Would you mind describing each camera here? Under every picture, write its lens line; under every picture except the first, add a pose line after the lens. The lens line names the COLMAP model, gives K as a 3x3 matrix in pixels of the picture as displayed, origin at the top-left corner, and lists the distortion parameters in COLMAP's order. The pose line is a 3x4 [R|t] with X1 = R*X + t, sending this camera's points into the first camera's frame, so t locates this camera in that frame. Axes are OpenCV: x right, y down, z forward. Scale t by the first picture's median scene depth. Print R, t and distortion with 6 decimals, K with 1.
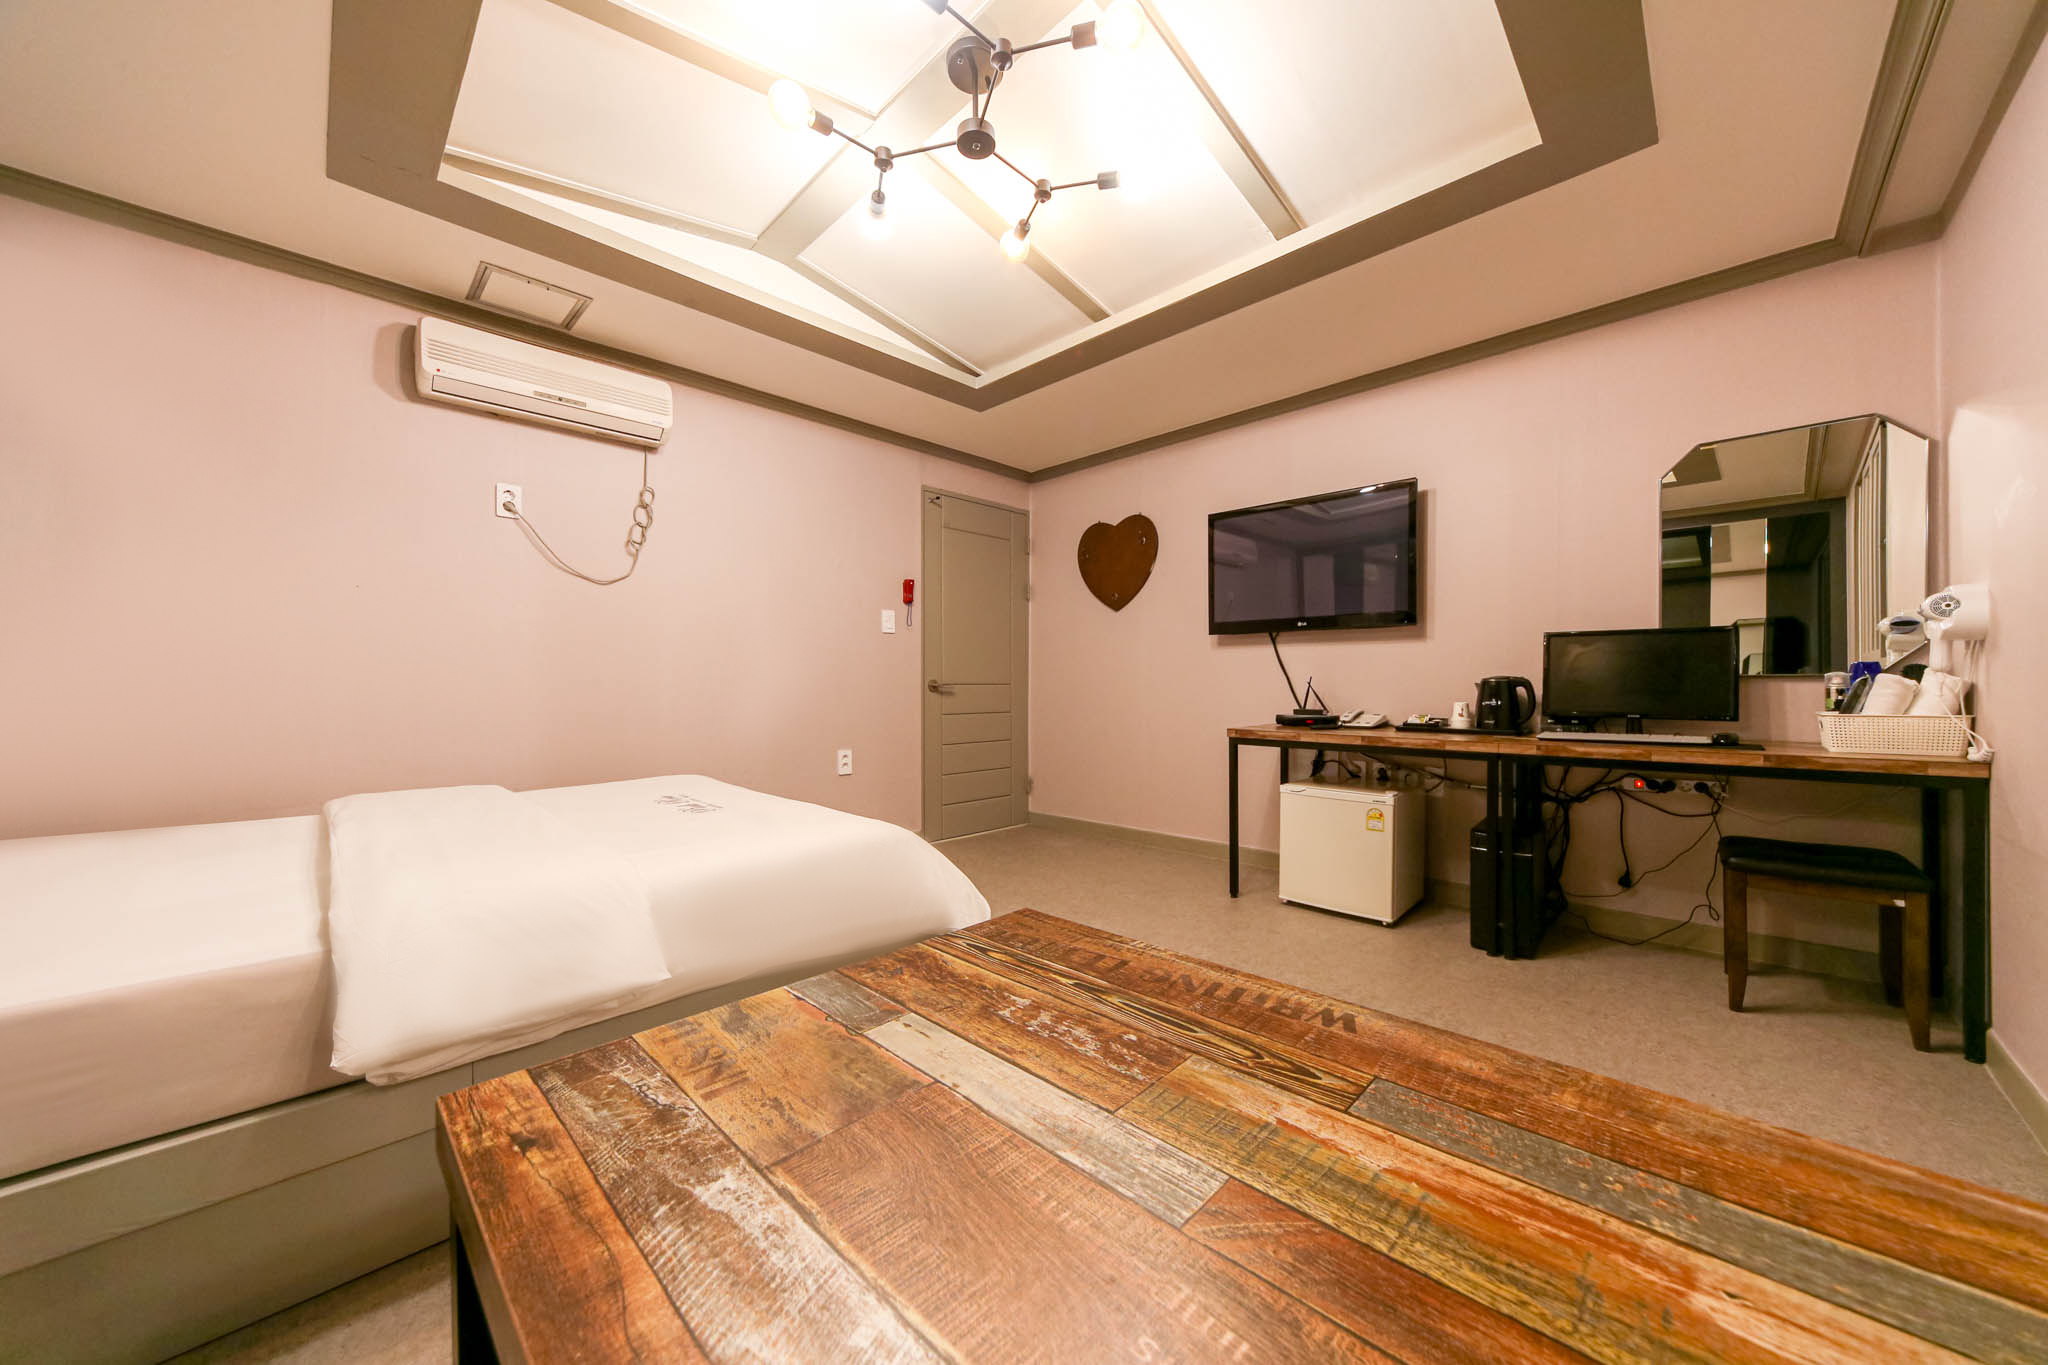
lens RADIAL K [[705.5, 0, 1018.0], [0, 705.5, 678.7], [0, 0, 1]] dist [-0.021211, 0.000551]
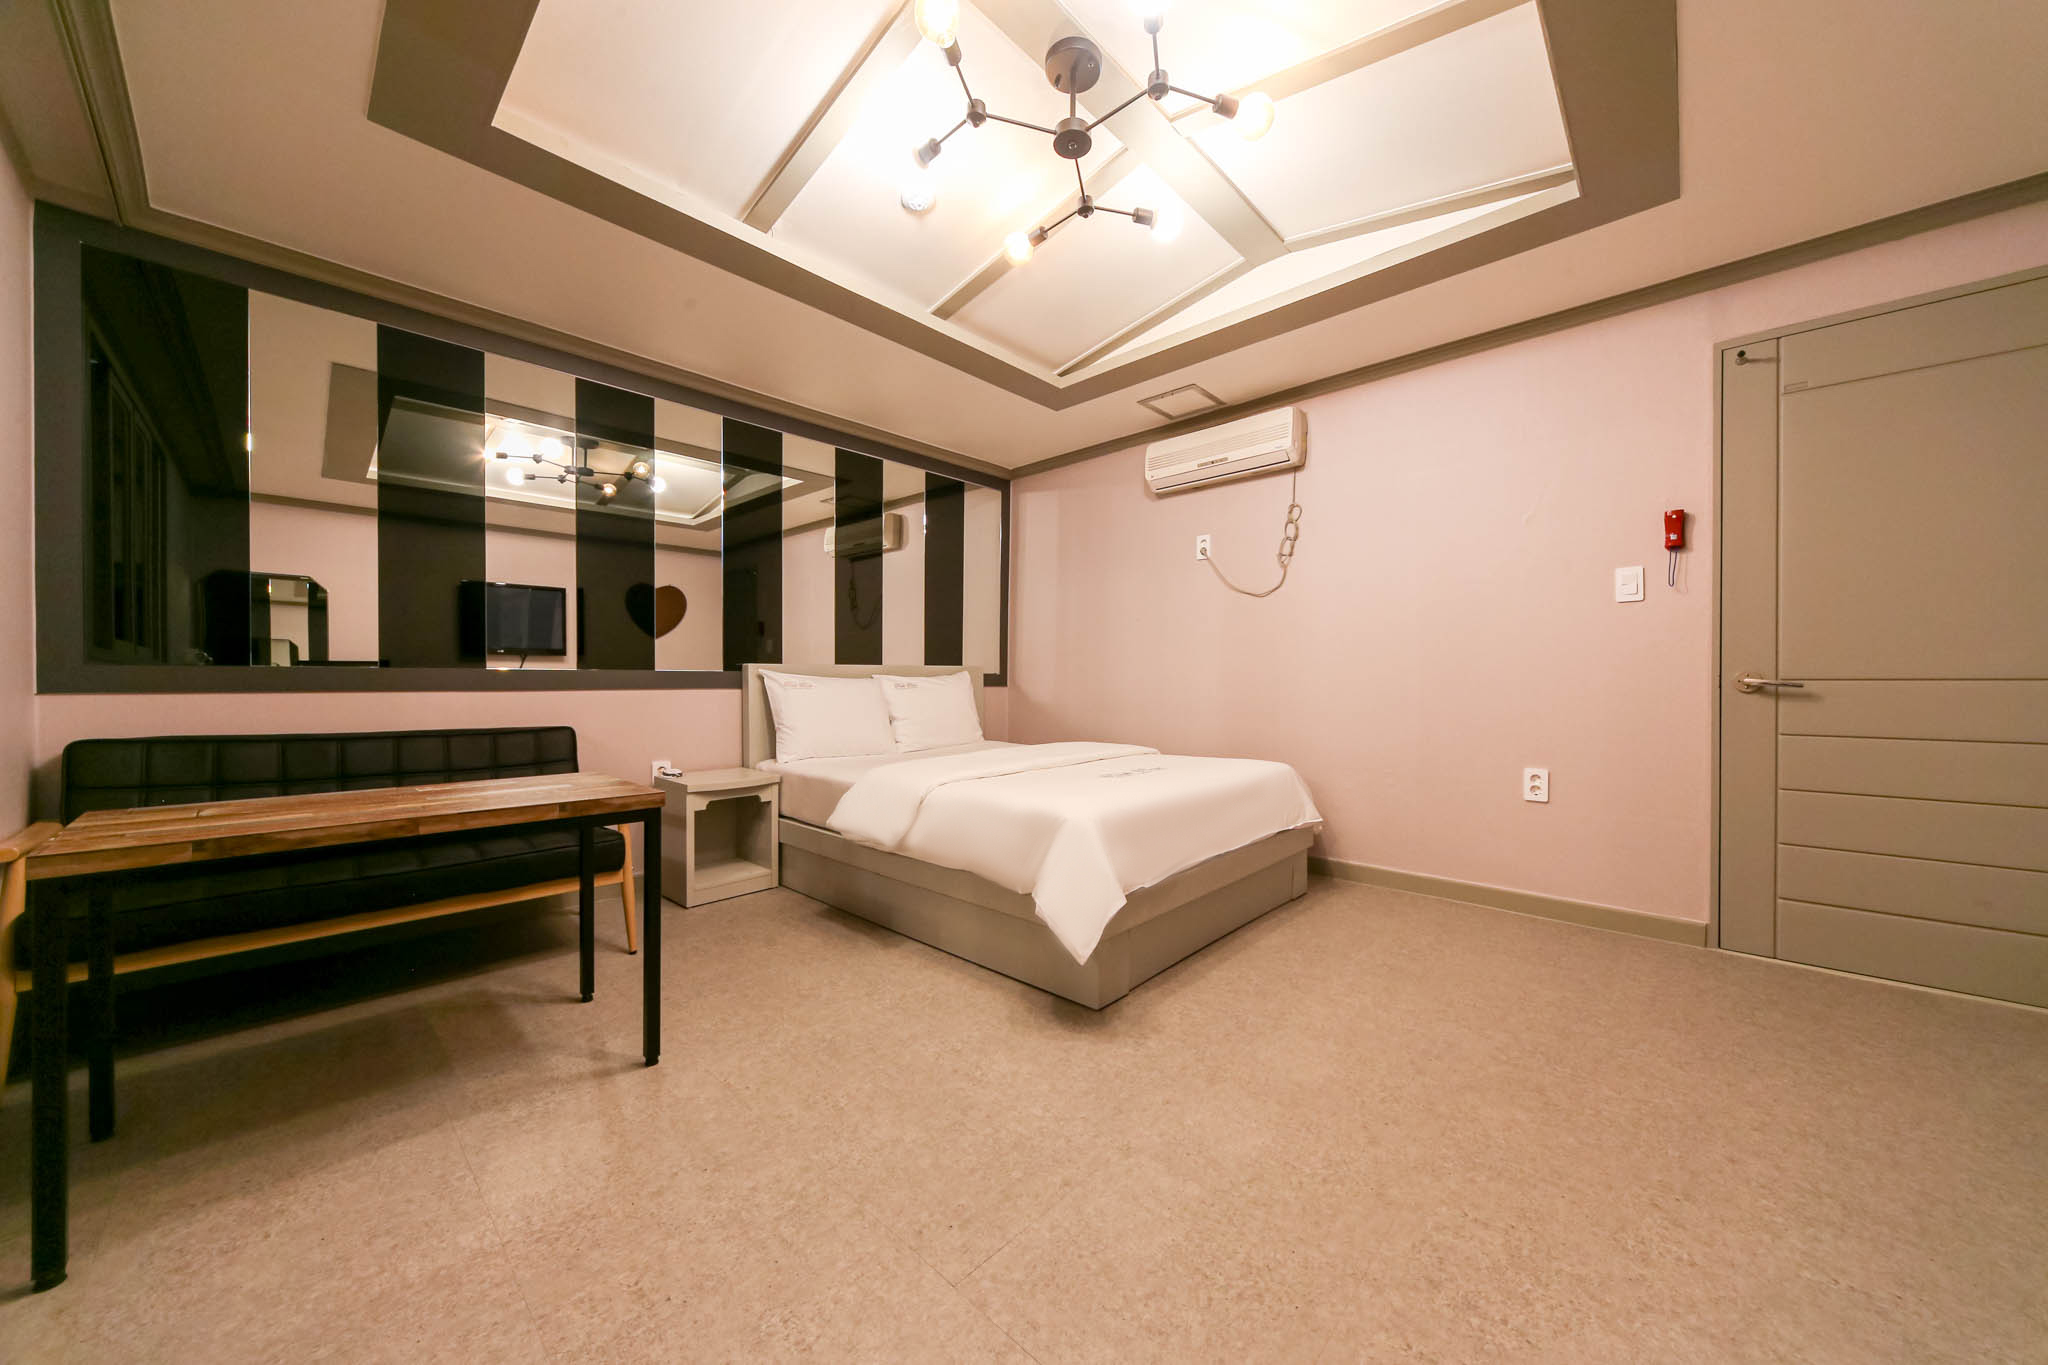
lens RADIAL K [[705.5, 0, 1036.4], [0, 705.5, 680.5], [0, 0, 1]] dist [-0.021211, 0.000551]
pose [[0.020218, -0.001620, -0.999794, 0.586754], [0.002969, 0.999994, -0.001560, 0.010227], [0.999791, -0.002937, 0.020223, 0.565862]]
